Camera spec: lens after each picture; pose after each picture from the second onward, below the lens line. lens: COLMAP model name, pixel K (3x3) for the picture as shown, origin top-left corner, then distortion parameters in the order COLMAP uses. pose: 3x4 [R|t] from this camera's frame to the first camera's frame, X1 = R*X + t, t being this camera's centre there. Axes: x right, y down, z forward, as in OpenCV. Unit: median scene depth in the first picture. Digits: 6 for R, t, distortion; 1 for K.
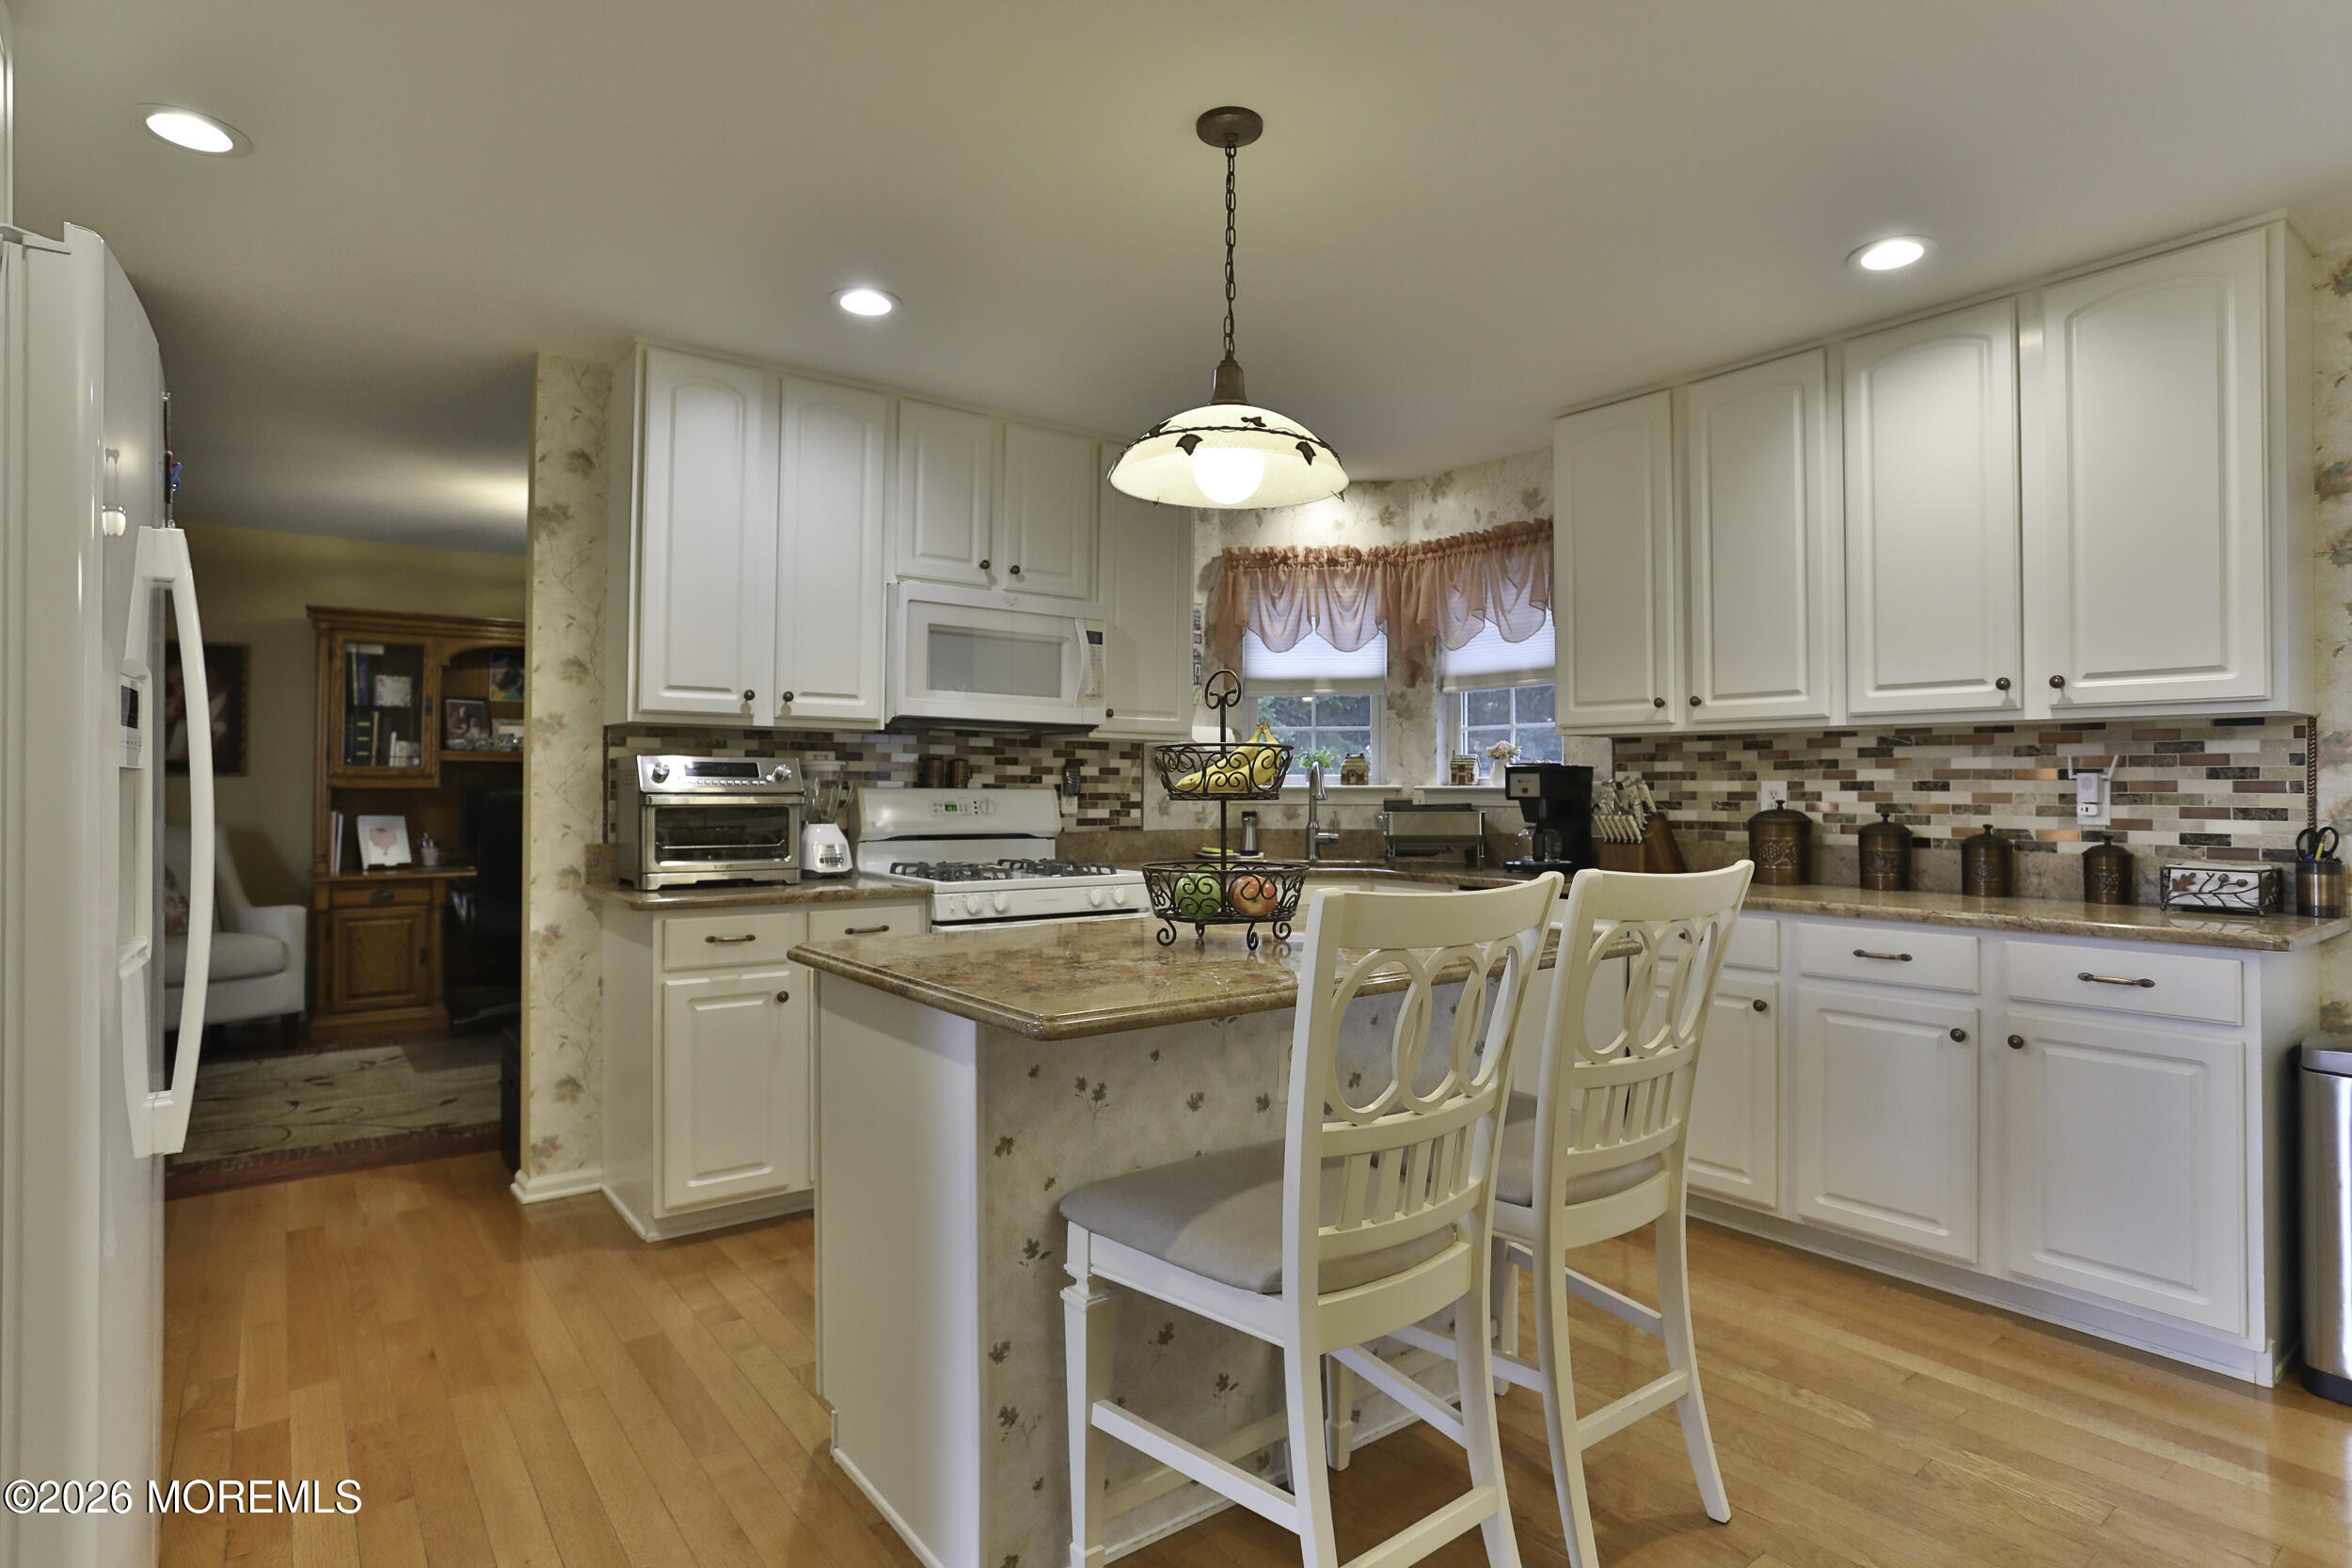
lens RADIAL K [[1182.9, 0, 1161.3], [0, 1182.9, 781.6], [0, 0, 1]] dist [-0.068705, 0.029903]
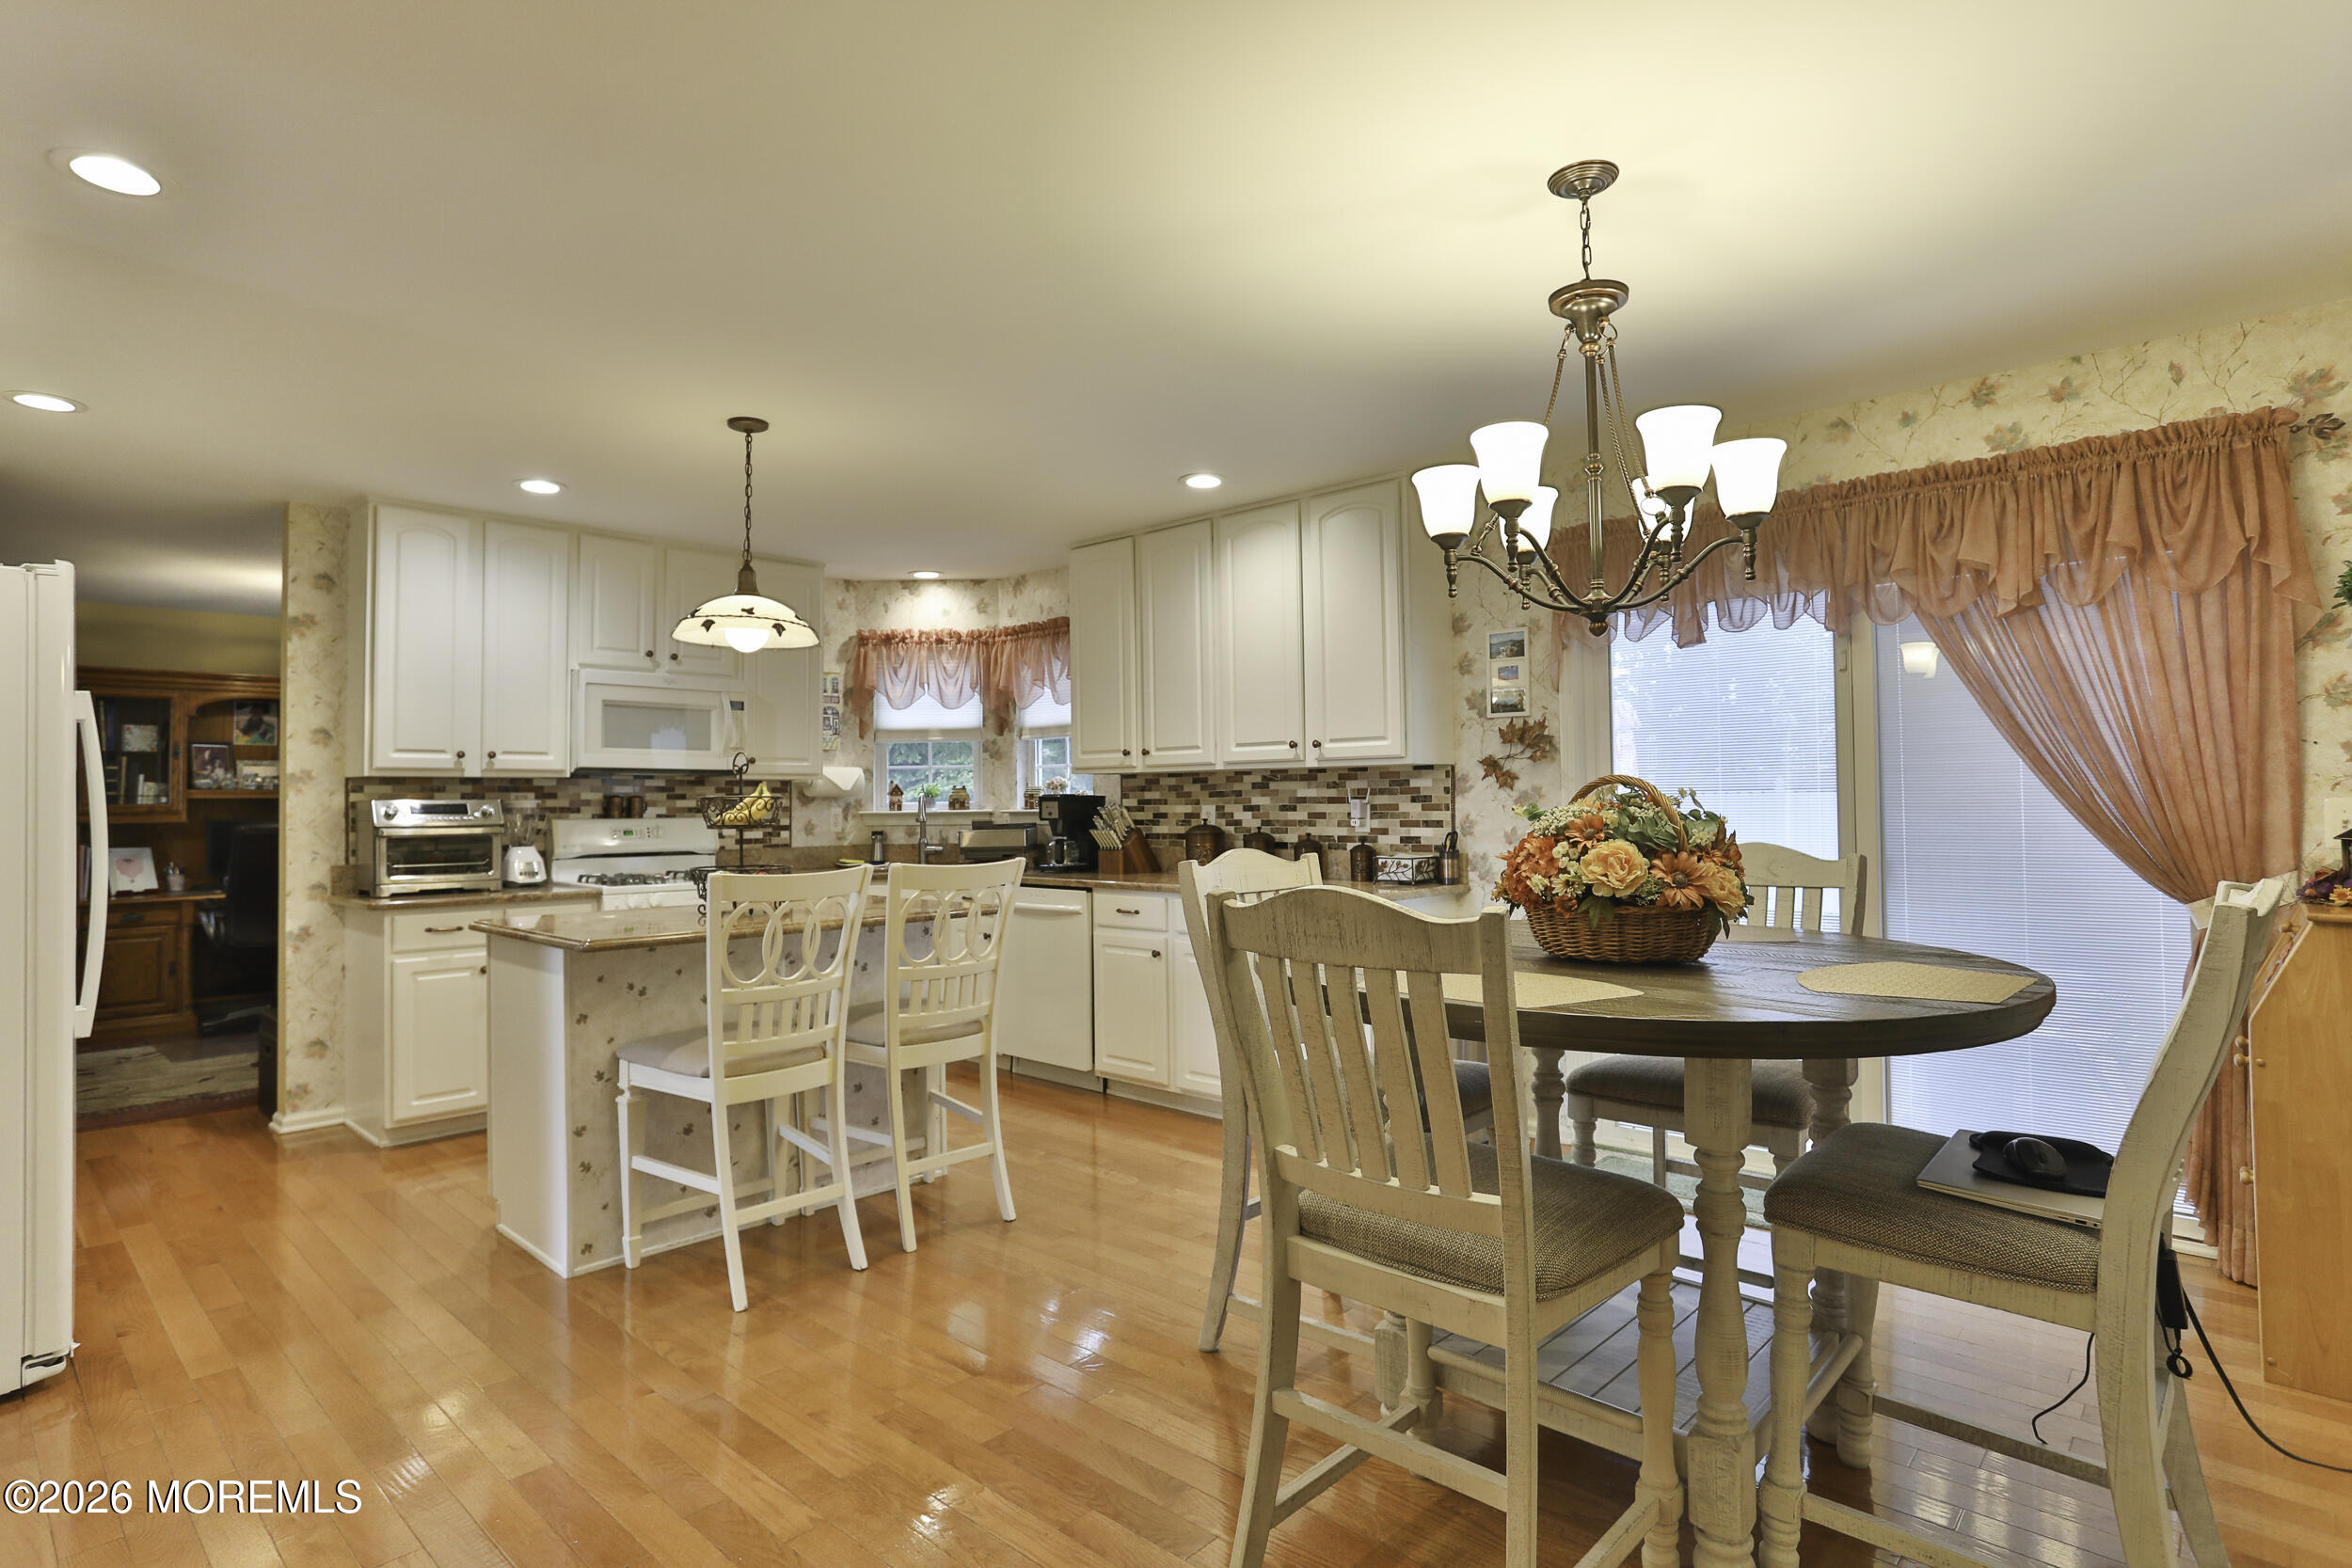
lens RADIAL K [[1182.9, 0, 1168.7], [0, 1182.9, 776.0], [0, 0, 1]] dist [-0.068705, 0.029903]
pose [[0.984287, -0.011365, 0.176209, 0.222104], [0.014274, 0.999782, -0.015254, -0.015531], [-0.175997, 0.017530, 0.984235, -0.471936]]
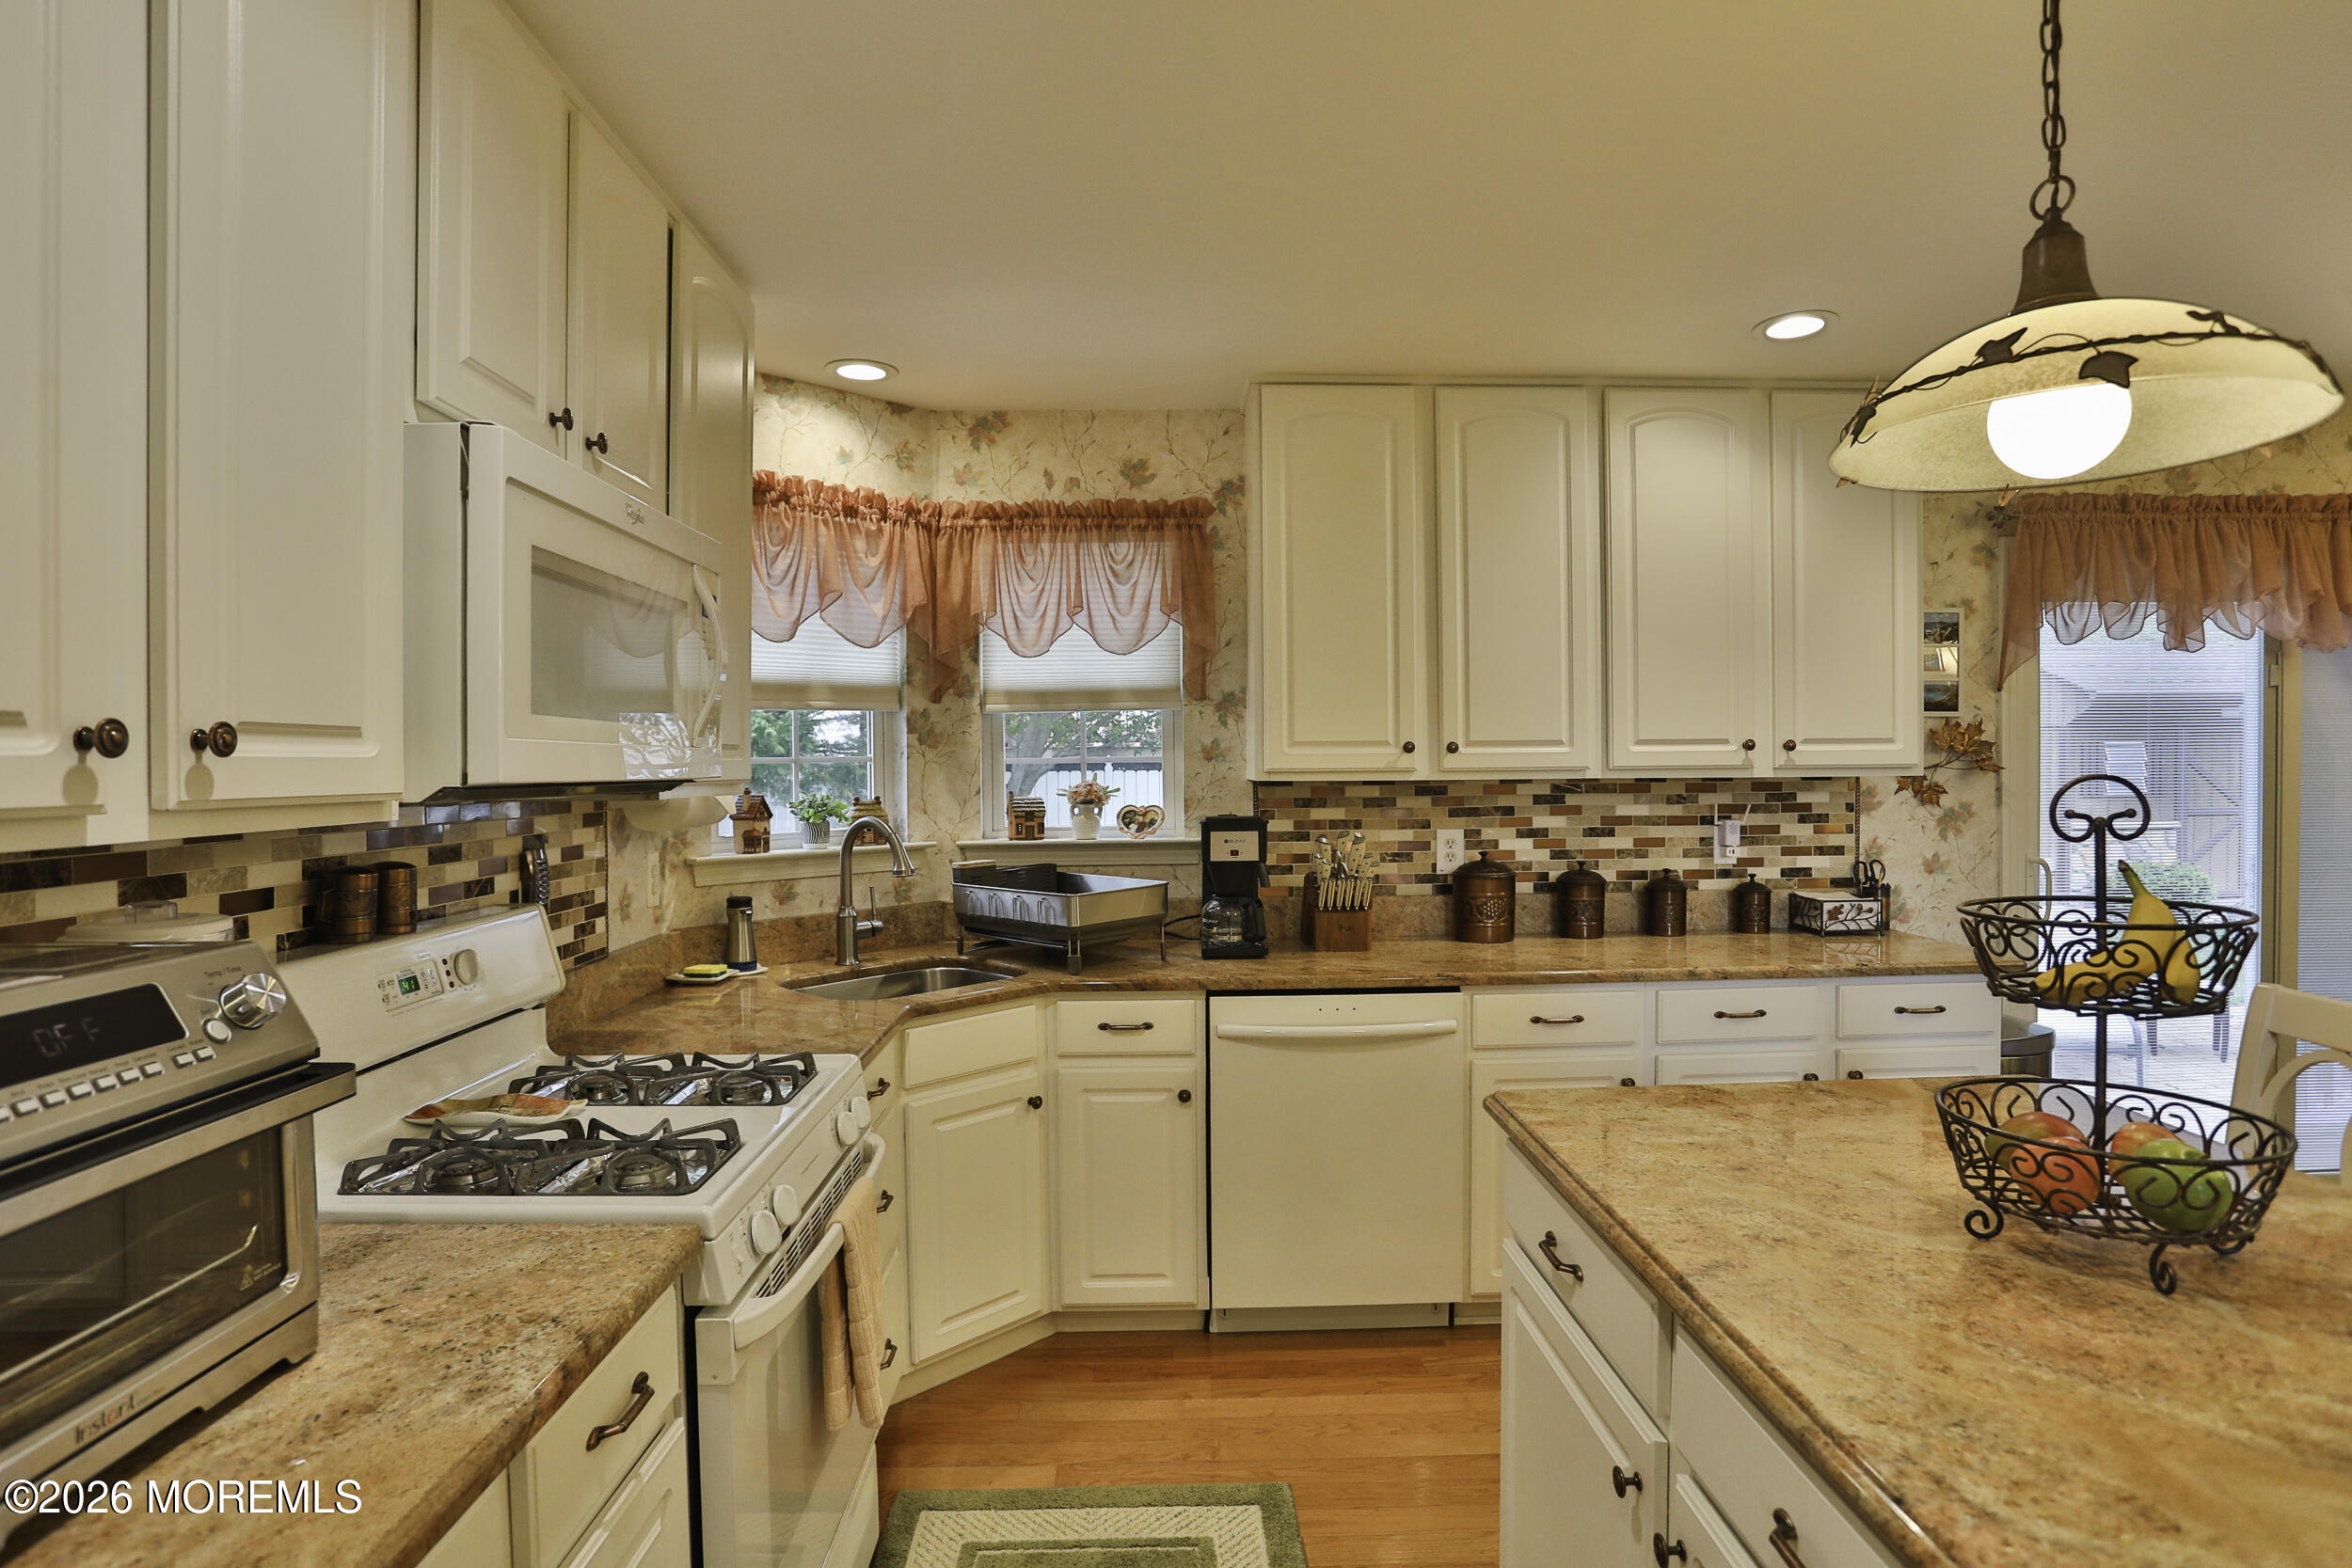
lens RADIAL K [[1182.9, 0, 1168.8], [0, 1182.9, 796.4], [0, 0, 1]] dist [-0.068705, 0.029903]
pose [[0.588452, -0.032699, 0.807871, -0.394603], [0.009199, 0.999388, 0.033750, -0.063488], [-0.808480, -0.012428, 0.588392, 0.641011]]
